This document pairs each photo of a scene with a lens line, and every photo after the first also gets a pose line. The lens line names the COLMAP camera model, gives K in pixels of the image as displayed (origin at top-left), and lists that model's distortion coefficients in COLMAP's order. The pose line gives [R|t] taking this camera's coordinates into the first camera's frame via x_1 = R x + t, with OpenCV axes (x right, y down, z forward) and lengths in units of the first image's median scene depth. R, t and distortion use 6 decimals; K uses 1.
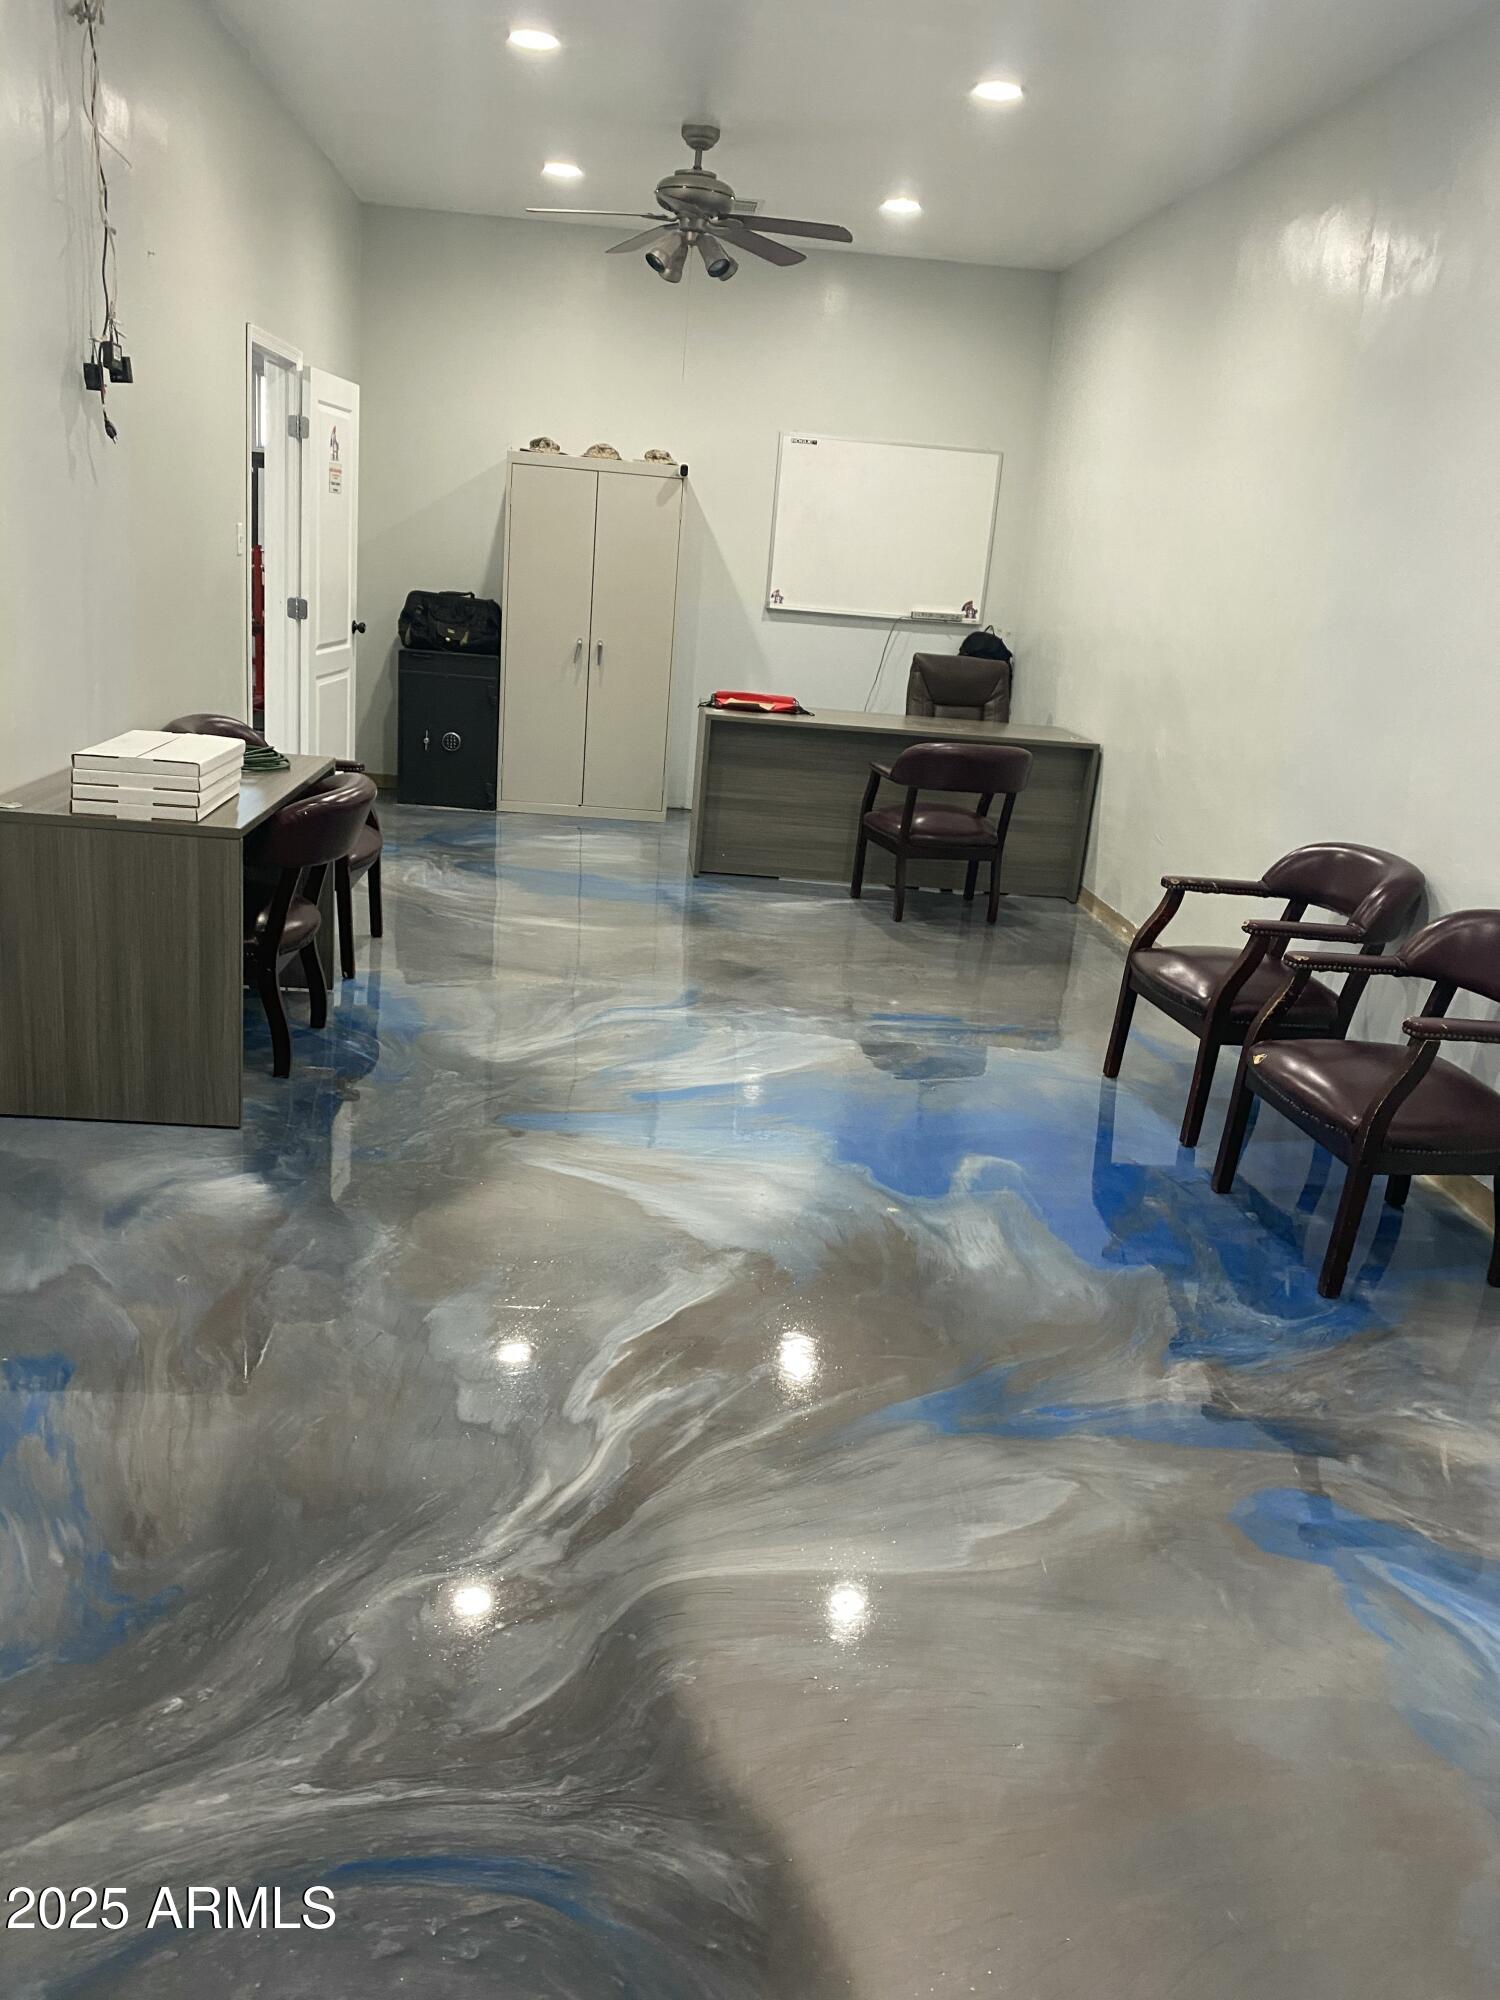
lens RADIAL K [[1536.9, 0, 752.6], [0, 1536.9, 974.7], [0, 0, 1]] dist [0.070333, -0.151916]
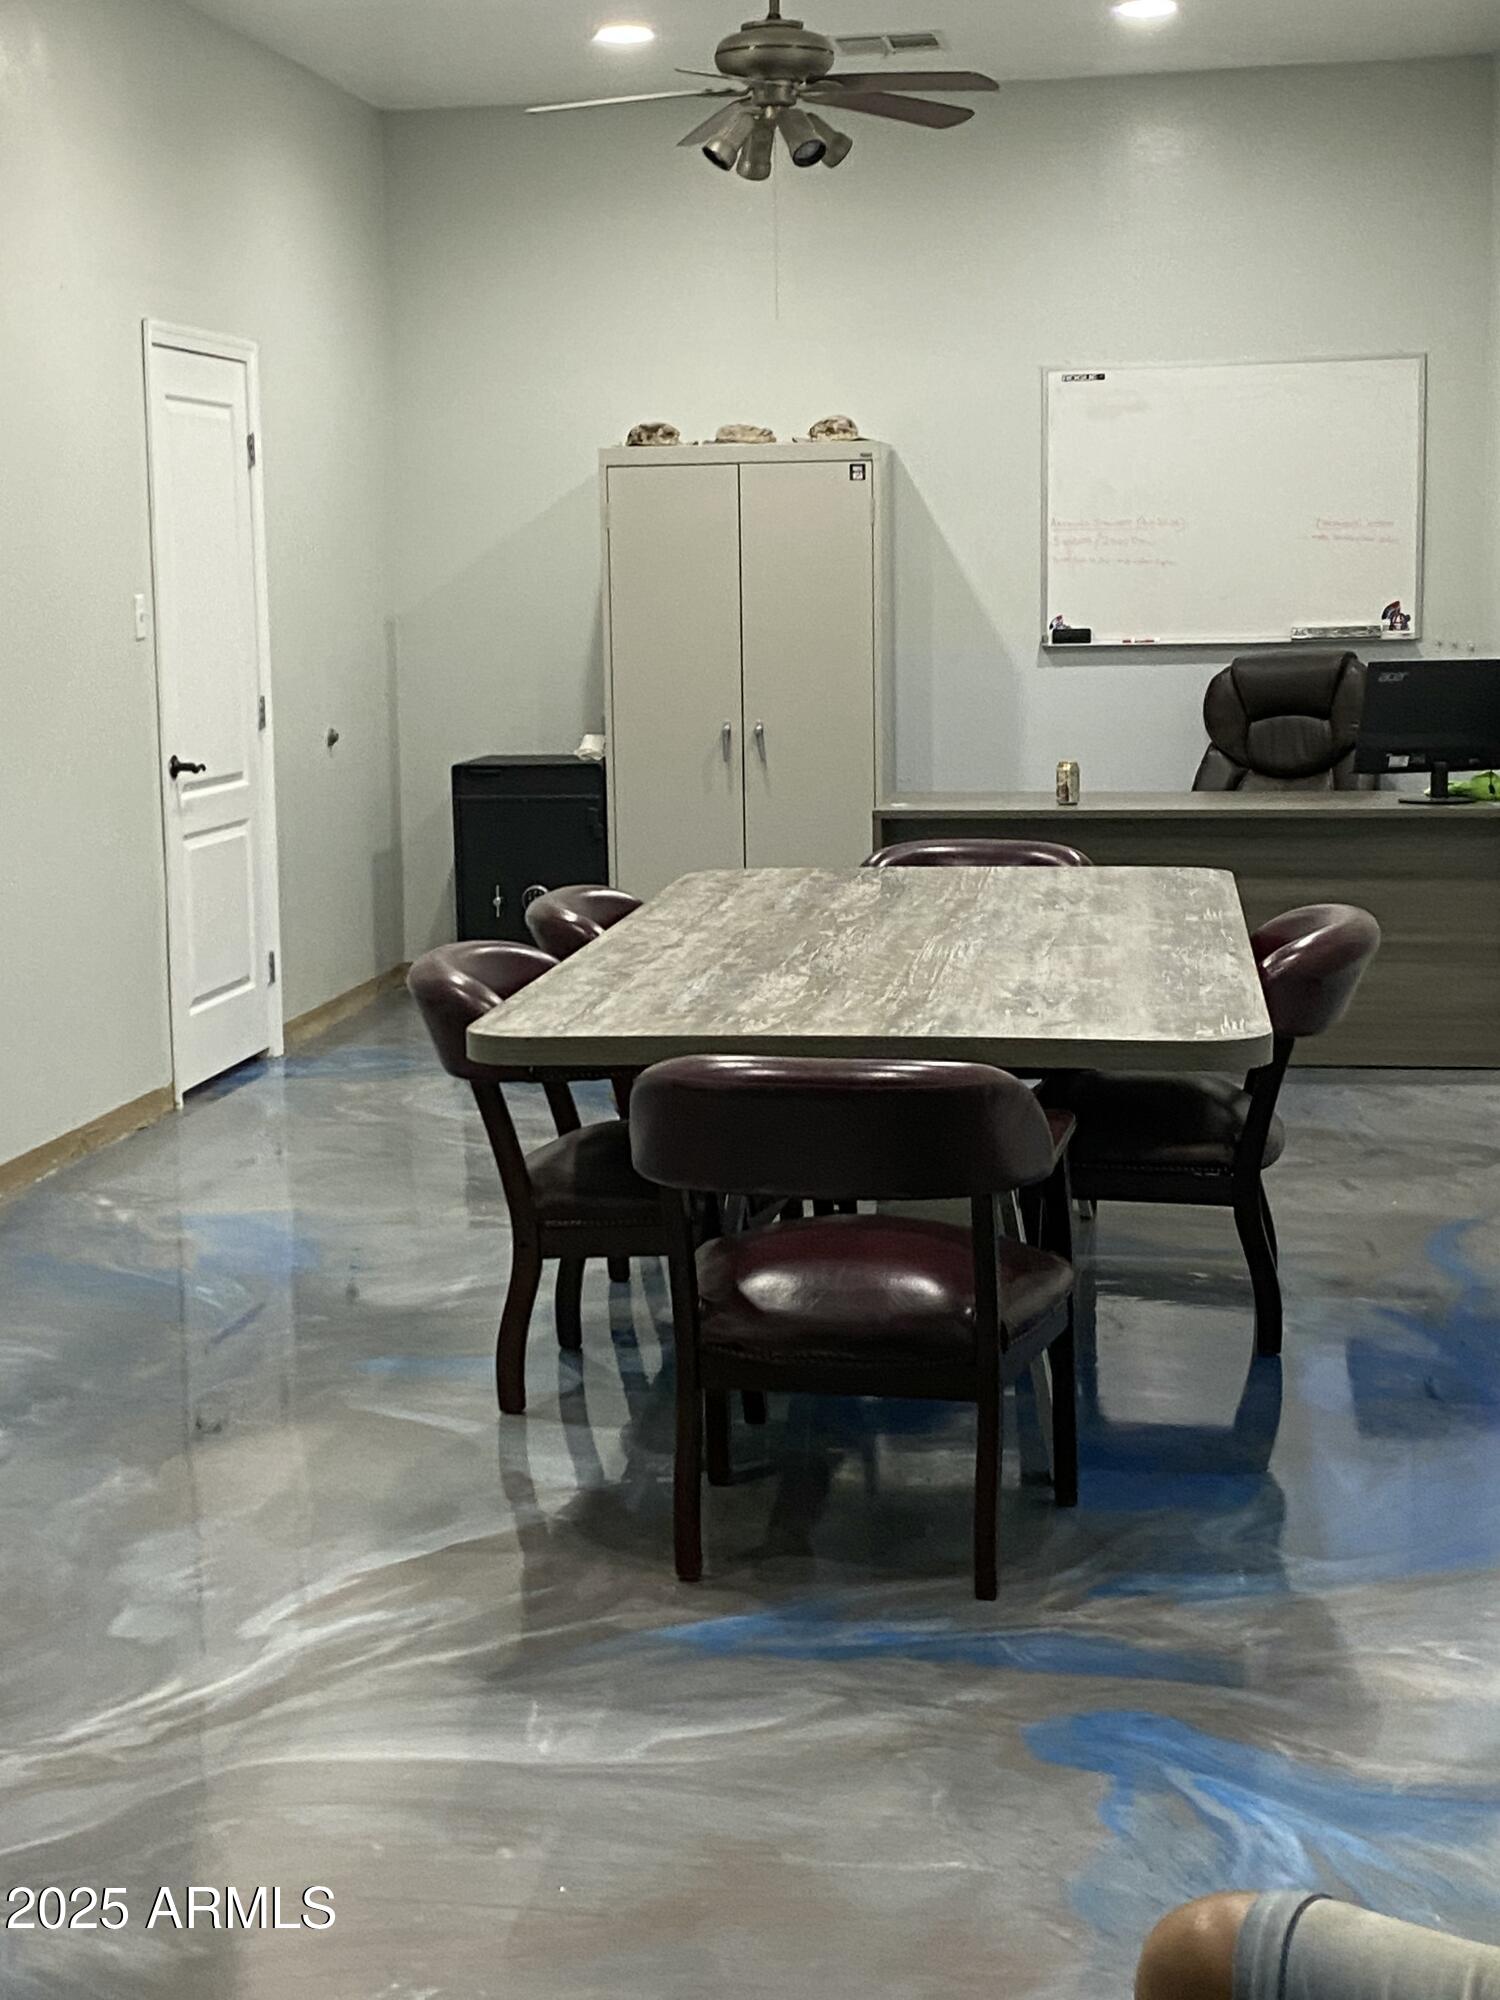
lens RADIAL K [[3031.3, 0, 710.0], [0, 3031.3, 932.2], [0, 0, 1]] dist [0.212296, -0.635912]
pose [[0.967223, -0.071168, -0.243753, 0.235927], [0.031978, 0.986418, -0.161111, 0.086438], [0.251908, 0.148036, 0.956362, -0.224745]]
